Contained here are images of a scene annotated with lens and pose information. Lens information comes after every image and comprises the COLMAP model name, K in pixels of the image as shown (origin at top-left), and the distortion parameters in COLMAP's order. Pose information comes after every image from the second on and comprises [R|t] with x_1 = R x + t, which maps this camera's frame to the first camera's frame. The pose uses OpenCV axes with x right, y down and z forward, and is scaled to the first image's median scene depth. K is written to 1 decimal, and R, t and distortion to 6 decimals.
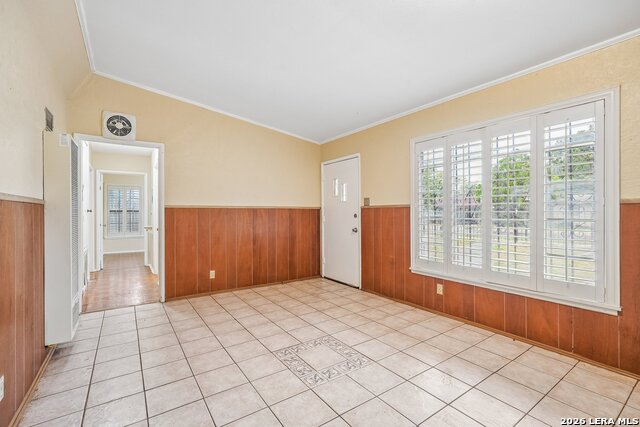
lens RADIAL K [[283.1, 0, 308.6], [0, 283.1, 209.7], [0, 0, 1]] dist [-0.011334, 0.003785]
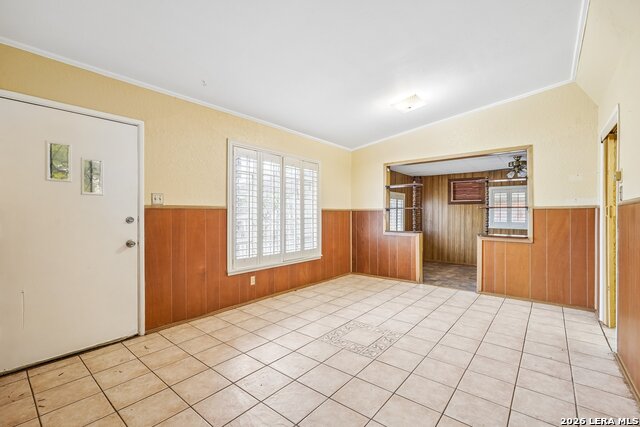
lens RADIAL K [[283.1, 0, 323.5], [0, 283.1, 216.3], [0, 0, 1]] dist [-0.011334, 0.003785]
pose [[-0.308393, -0.002815, 0.951255, -0.730328], [-0.008075, 0.999967, 0.000341, 0.013408], [-0.951225, -0.007576, -0.308405, 1.078490]]
